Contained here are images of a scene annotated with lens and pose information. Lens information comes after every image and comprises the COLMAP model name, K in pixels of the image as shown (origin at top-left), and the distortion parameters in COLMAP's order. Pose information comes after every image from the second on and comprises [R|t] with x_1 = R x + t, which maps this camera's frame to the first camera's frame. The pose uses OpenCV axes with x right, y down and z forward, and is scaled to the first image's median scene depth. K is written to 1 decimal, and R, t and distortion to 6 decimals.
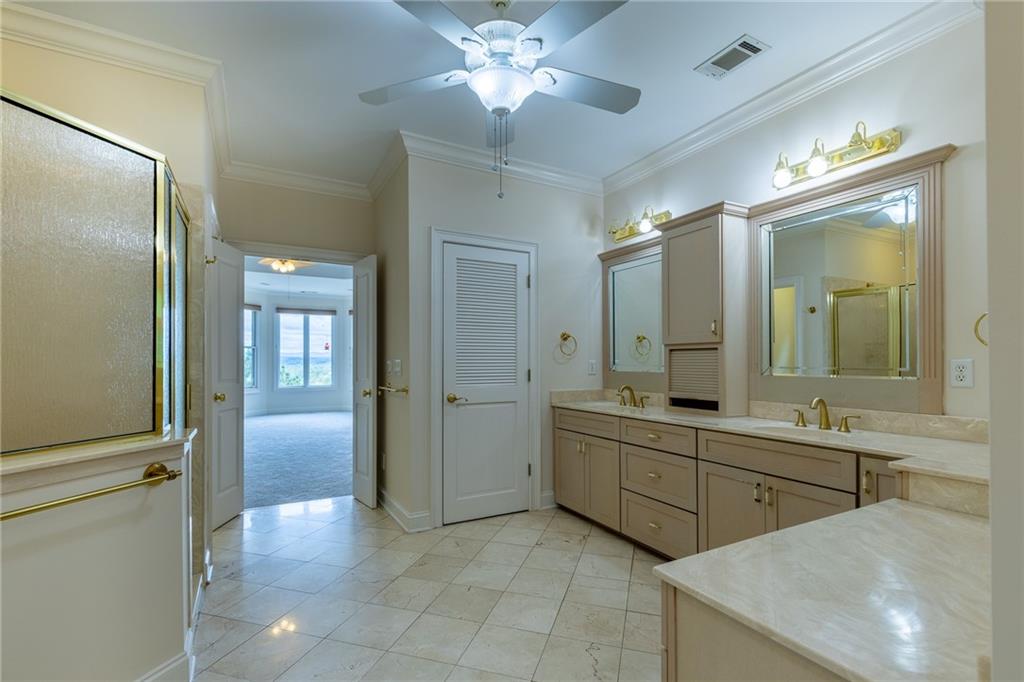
lens RADIAL K [[476.8, 0, 516.3], [0, 476.8, 362.7], [0, 0, 1]] dist [-0.001064, -0.000048]
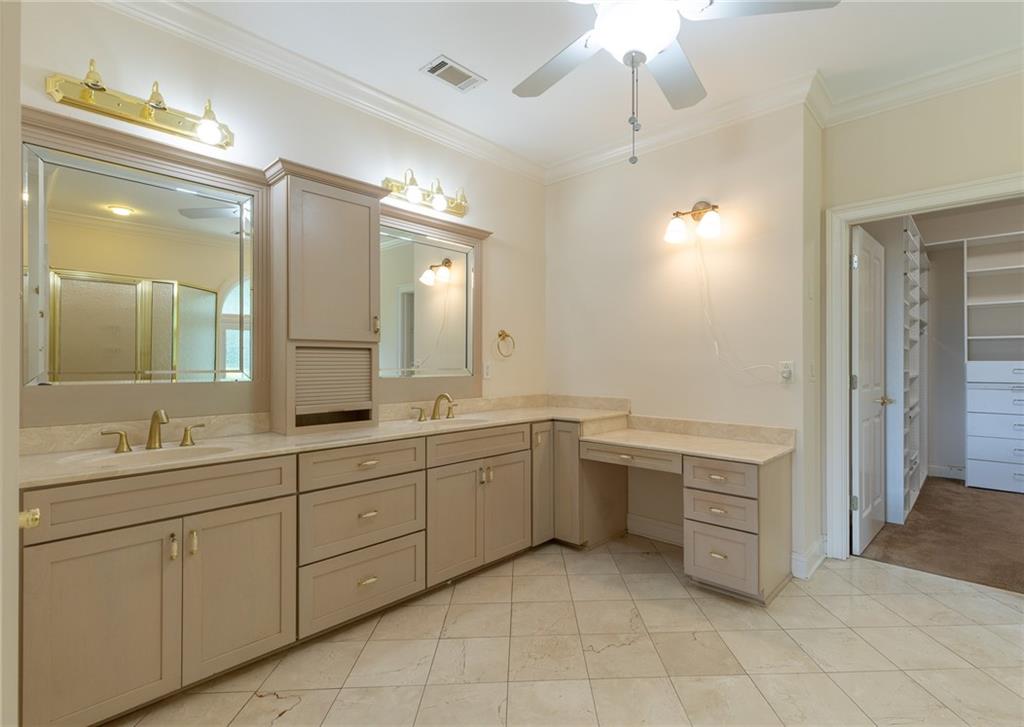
lens RADIAL K [[488.3, 0, 555.4], [0, 488.3, 363.5], [0, 0, 1]] dist [0.005704, 0.000897]
pose [[-0.358447, 0.000914, 0.933550, -0.540085], [0.001980, 0.999998, -0.000219, -0.002121], [-0.933548, 0.001770, -0.358448, 1.001979]]
